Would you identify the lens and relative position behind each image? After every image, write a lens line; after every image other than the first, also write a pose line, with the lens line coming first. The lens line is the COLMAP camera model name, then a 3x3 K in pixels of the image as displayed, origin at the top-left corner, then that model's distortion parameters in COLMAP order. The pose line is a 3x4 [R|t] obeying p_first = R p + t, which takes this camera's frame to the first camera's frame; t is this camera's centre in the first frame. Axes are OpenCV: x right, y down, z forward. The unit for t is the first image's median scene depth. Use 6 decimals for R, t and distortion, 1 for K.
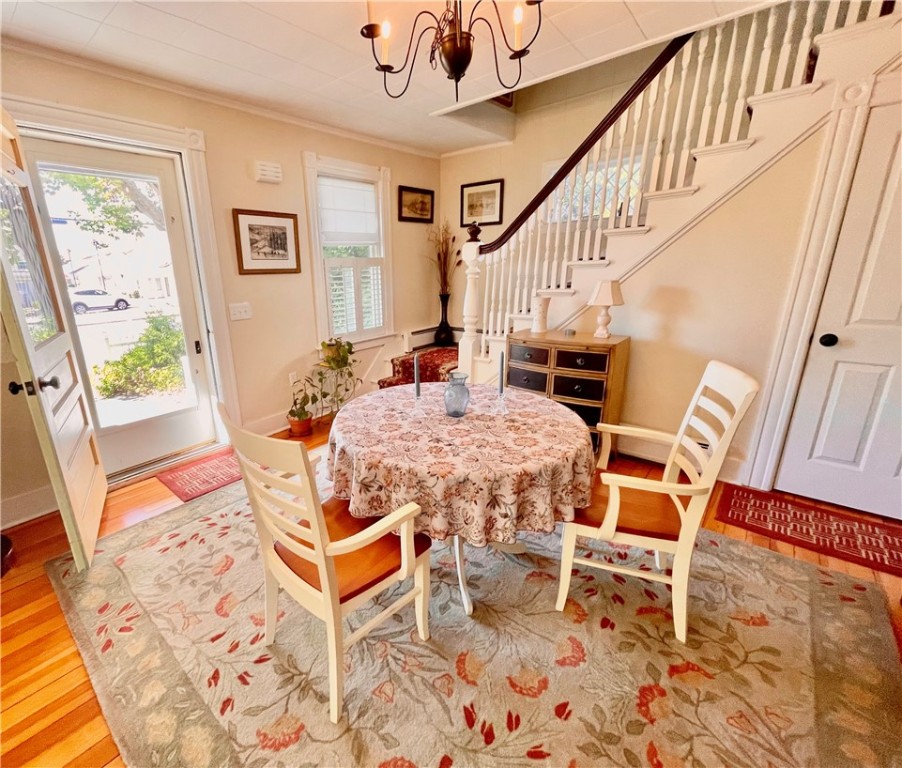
lens RADIAL K [[411.2, 0, 386.2], [0, 411.2, 388.5], [0, 0, 1]] dist [0.001856, -0.000264]
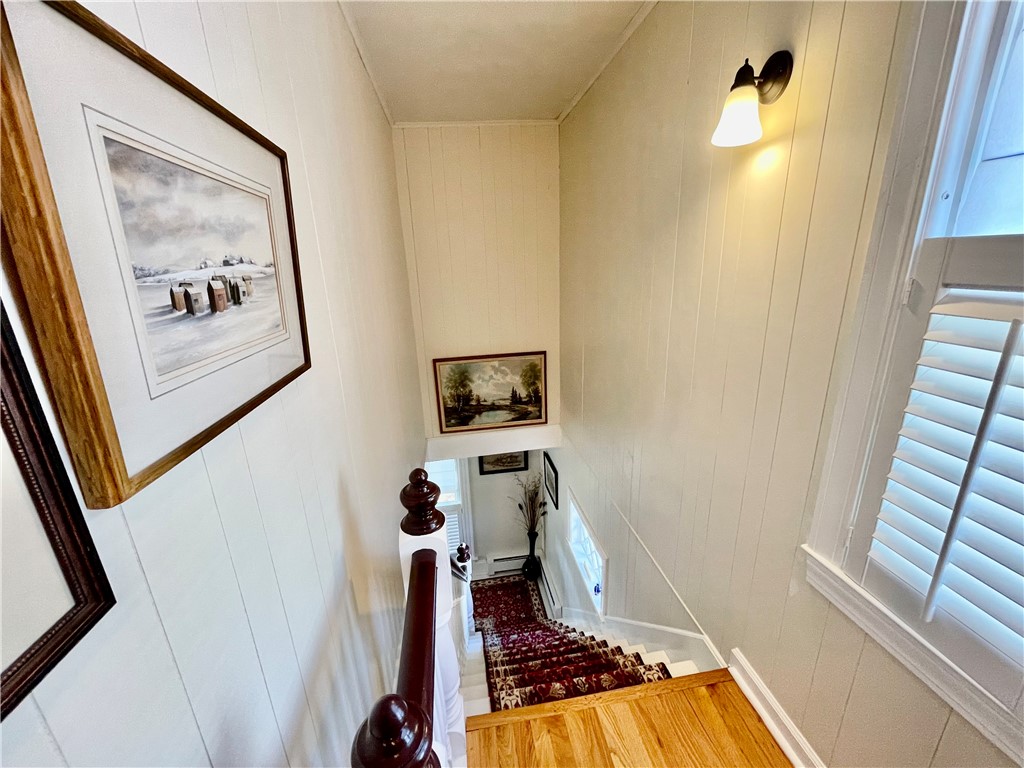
lens RADIAL K [[410.7, 0, 511.4], [0, 410.7, 386.5], [0, 0, 1]] dist [-0.000865, -0.001458]
pose [[0.779822, 0.185048, -0.598025, 0.933619], [-0.173561, 0.981771, 0.077469, -0.950745], [0.601460, 0.043381, 0.797724, 0.158492]]
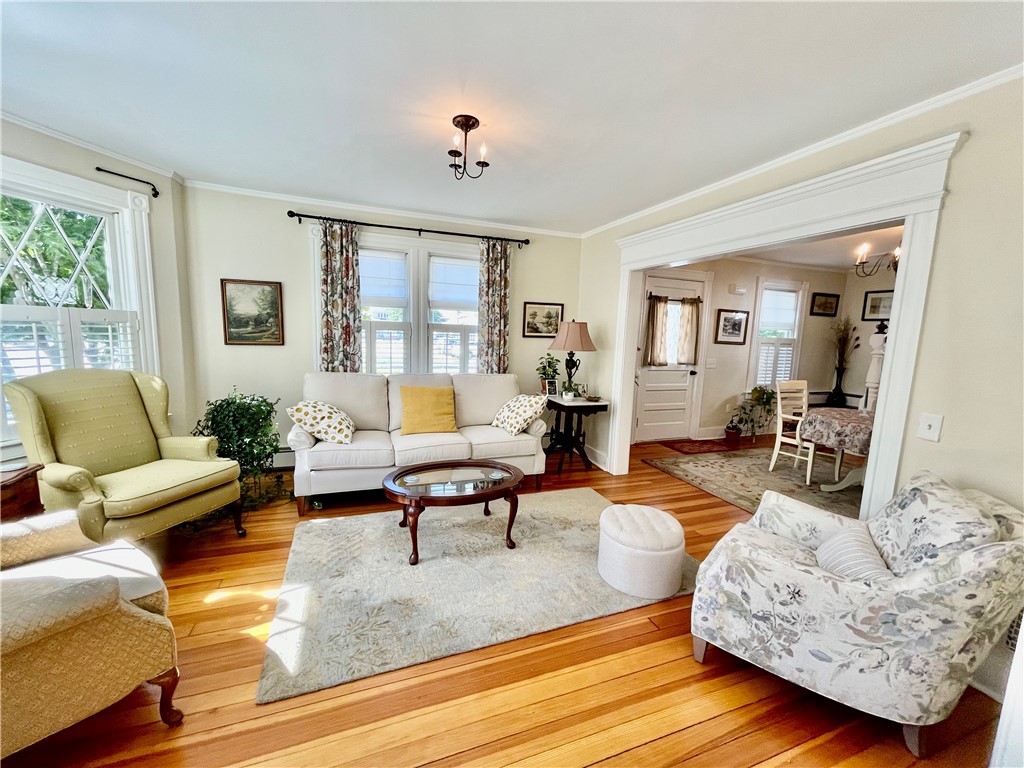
lens RADIAL K [[410.7, 0, 511.6], [0, 410.7, 386.8], [0, 0, 1]] dist [-0.000865, -0.001458]
pose [[0.894272, 0.120585, -0.430971, -0.320650], [-0.188719, 0.974814, -0.118843, 0.259046], [0.405786, 0.187610, 0.894506, -0.834460]]
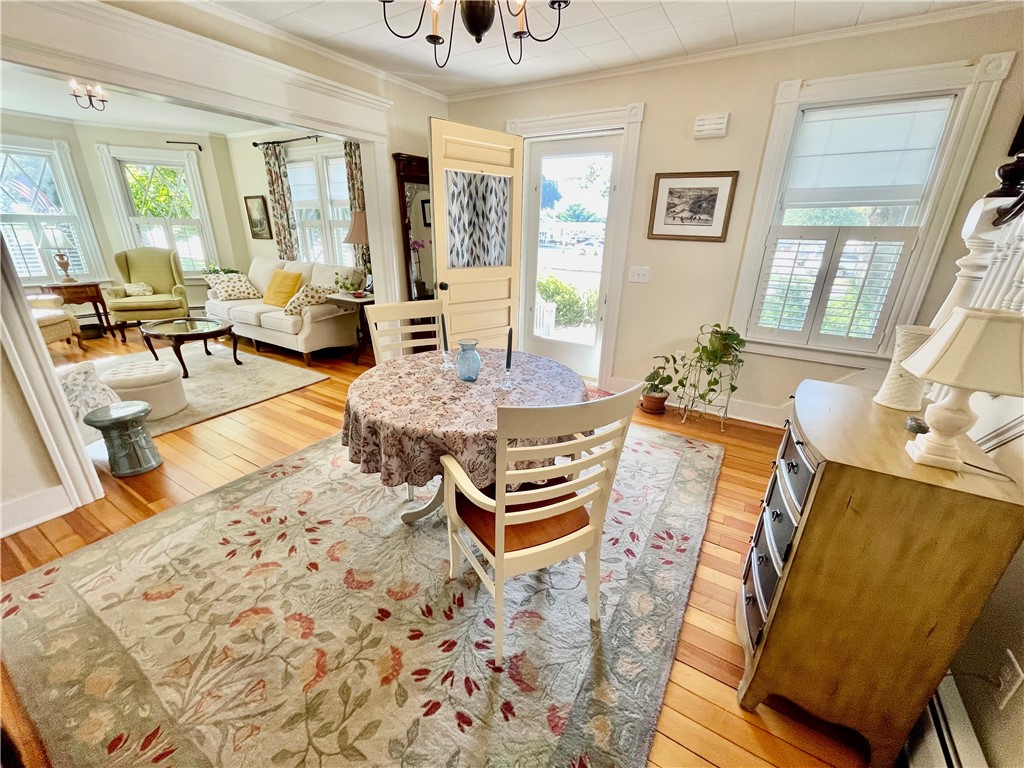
lens RADIAL K [[410.7, 0, 509.2], [0, 410.7, 387.0], [0, 0, 1]] dist [-0.000865, -0.001458]
pose [[0.200671, 0.382479, -0.901909, 0.589843], [-0.307337, 0.898738, 0.312753, -0.143467], [0.930202, 0.214430, 0.297901, 0.405363]]
